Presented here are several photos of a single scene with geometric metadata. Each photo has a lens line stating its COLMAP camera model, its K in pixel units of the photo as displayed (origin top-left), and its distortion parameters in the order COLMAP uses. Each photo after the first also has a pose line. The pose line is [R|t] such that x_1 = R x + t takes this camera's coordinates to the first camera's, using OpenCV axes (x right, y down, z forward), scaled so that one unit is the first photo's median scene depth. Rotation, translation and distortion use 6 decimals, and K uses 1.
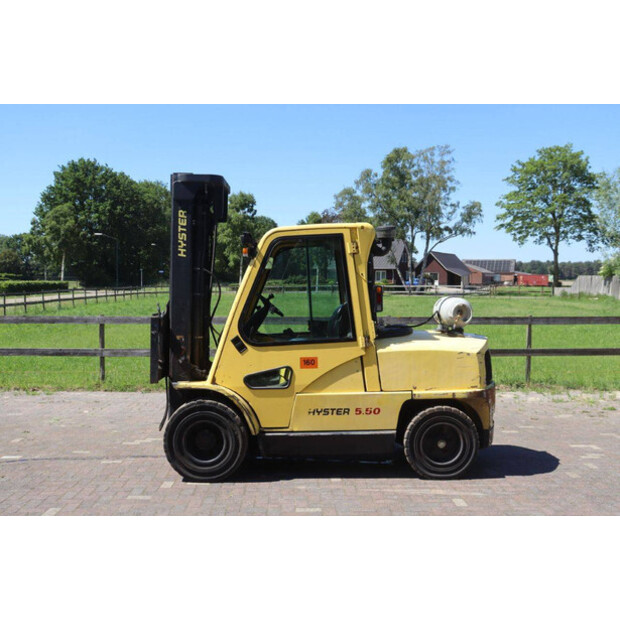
lens RADIAL K [[677.3, 0, 311.8], [0, 677.3, 300.4], [0, 0, 1]] dist [-0.036586, 0.000000]
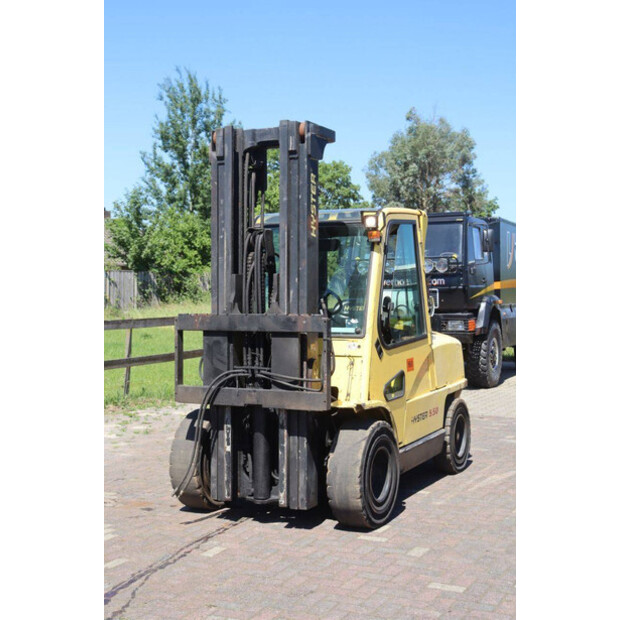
lens RADIAL K [[903.6, 0, 307.2], [0, 903.6, 308.5], [0, 0, 1]] dist [0.069898, 0.000000]
pose [[0.463405, -0.020305, 0.885914, -1.070404], [0.018558, 0.999741, 0.013207, 0.000435], [-0.885952, 0.010321, 0.463661, 0.549852]]
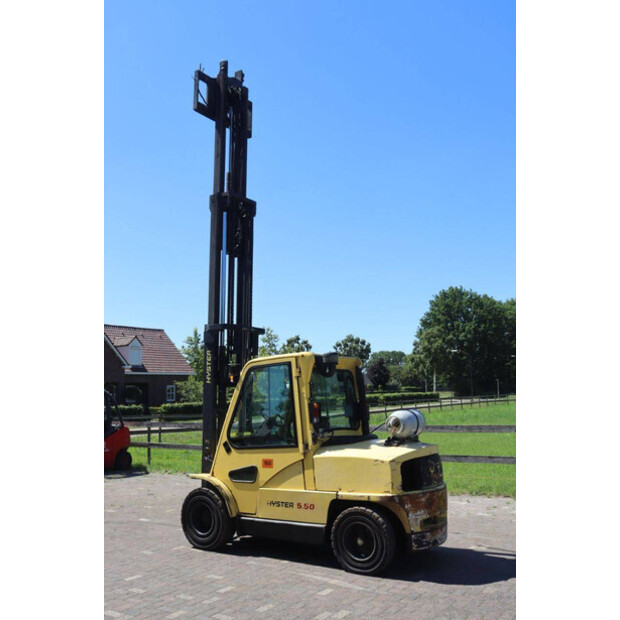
lens RADIAL K [[600.3, 0, 304.6], [0, 600.3, 310.7], [0, 0, 1]] dist [-0.049331, 0.000000]
pose [[0.815960, -0.103212, -0.568821, 0.700805], [0.010896, 0.986504, -0.163371, -0.007513], [0.578006, 0.127107, 0.806073, 0.086313]]
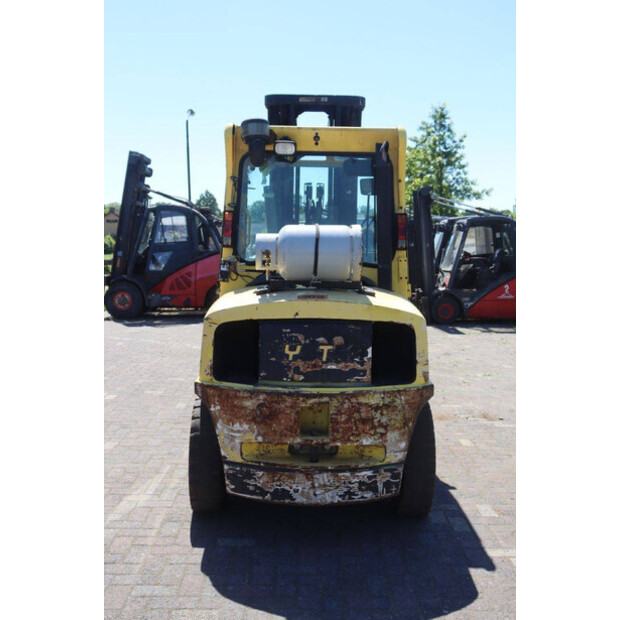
lens RADIAL K [[726.0, 0, 310.9], [0, 726.0, 311.9], [0, 0, 1]] dist [-0.013816, 0.000000]
pose [[-0.005911, 0.090817, -0.995850, 0.842085], [-0.029738, 0.995411, 0.090953, 0.012728], [0.999540, 0.030152, -0.003183, 1.066581]]
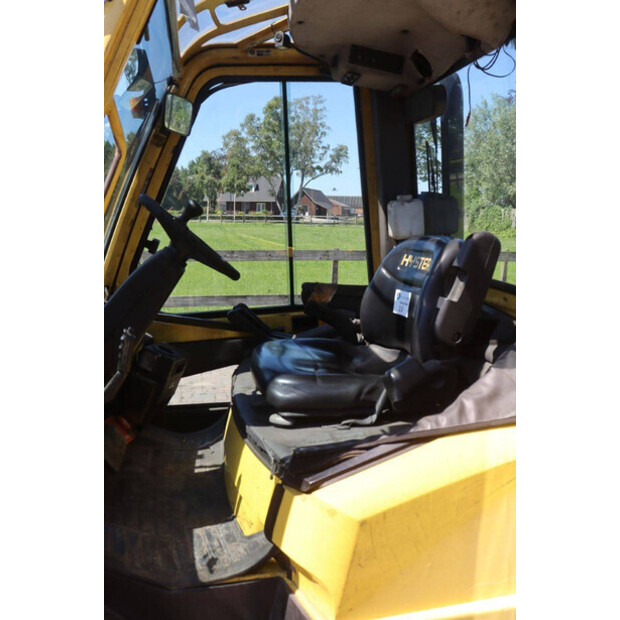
lens RADIAL K [[537.6, 0, 296.2], [0, 537.6, 309.2], [0, 0, 1]] dist [-0.120238, 0.013841]
pose [[0.984619, -0.017616, 0.173826, -0.061441], [-0.008567, 0.988839, 0.148739, 0.002141], [-0.174506, -0.147941, 0.973479, 0.811362]]
